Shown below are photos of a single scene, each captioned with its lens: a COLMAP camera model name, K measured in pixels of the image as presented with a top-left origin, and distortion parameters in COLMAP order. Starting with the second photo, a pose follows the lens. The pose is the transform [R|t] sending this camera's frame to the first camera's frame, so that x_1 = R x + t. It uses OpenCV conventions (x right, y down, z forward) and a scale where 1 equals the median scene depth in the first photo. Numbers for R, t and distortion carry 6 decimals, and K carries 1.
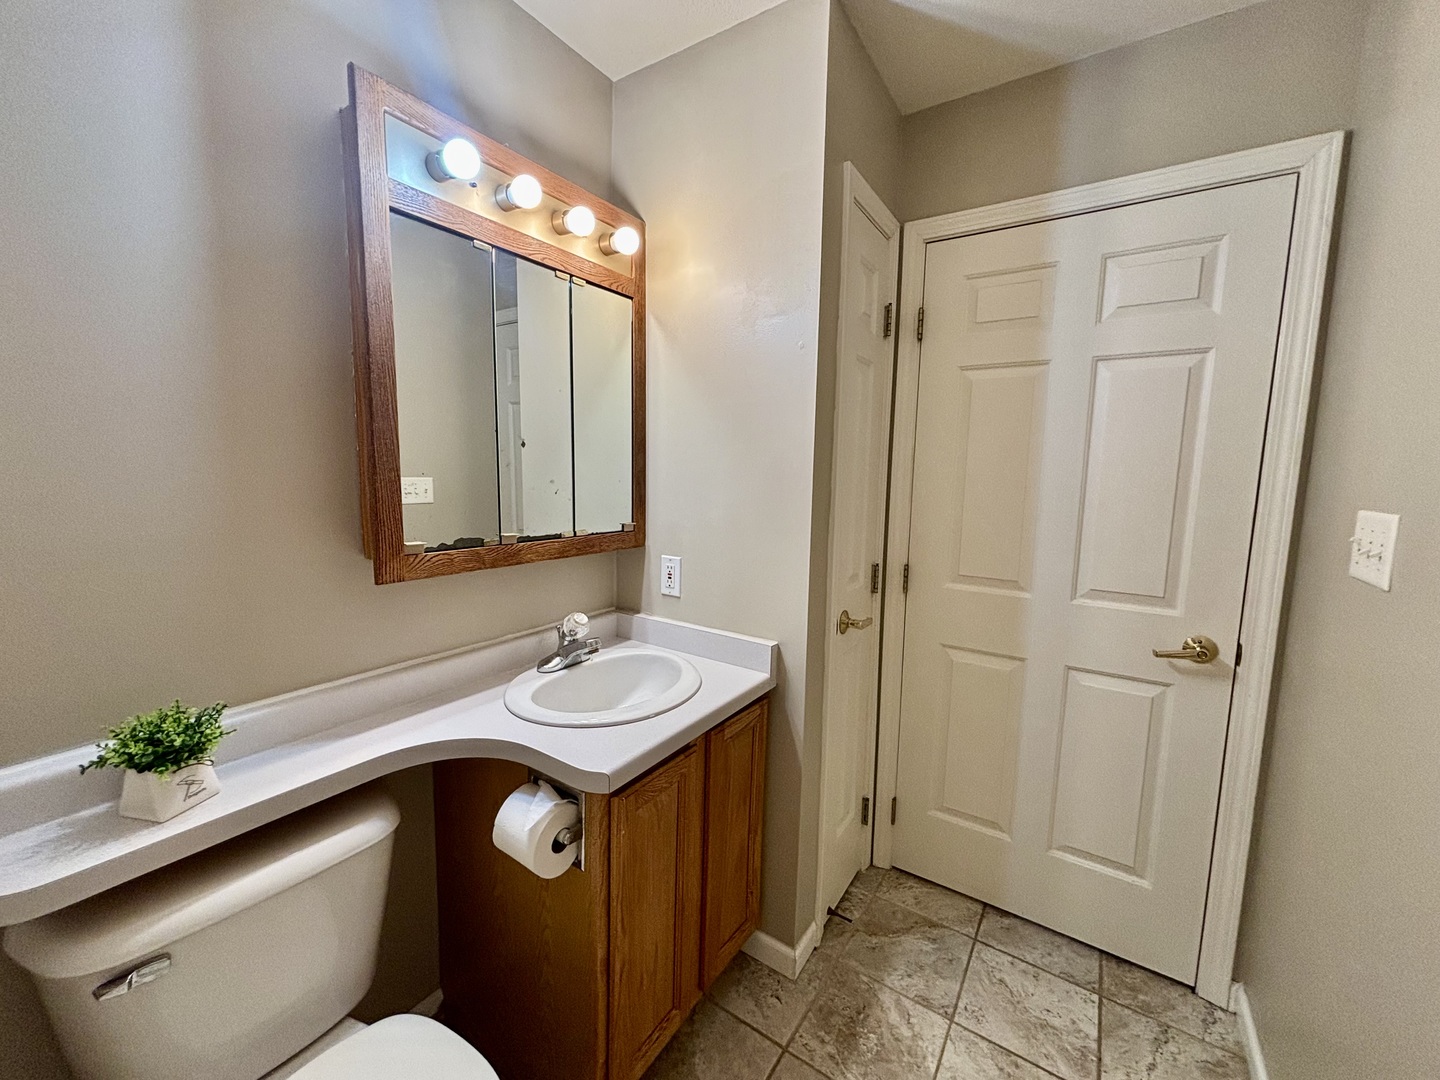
lens RADIAL K [[576.5, 0, 717.9], [0, 576.5, 539.7], [0, 0, 1]] dist [0.003134, 0.000407]
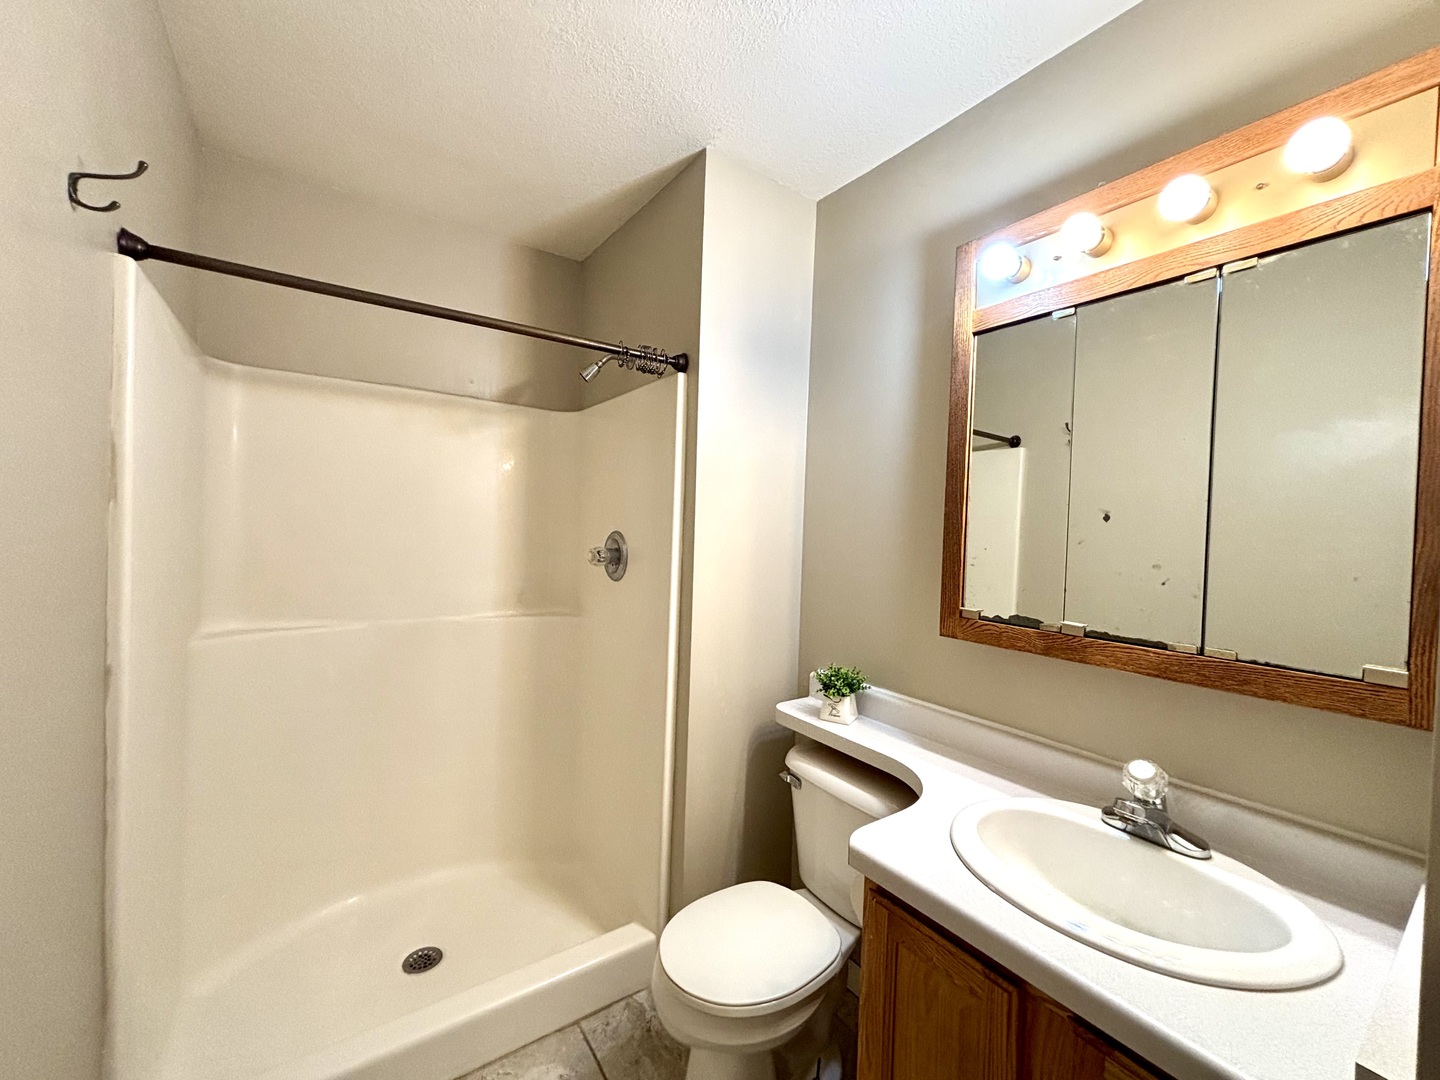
lens RADIAL K [[576.5, 0, 712.7], [0, 576.5, 537.9], [0, 0, 1]] dist [0.003134, 0.000407]
pose [[-0.358575, -0.014206, -0.933393, 0.664581], [-0.152851, 0.987283, 0.043694, -0.096041], [0.920902, 0.158337, -0.356186, 0.848919]]
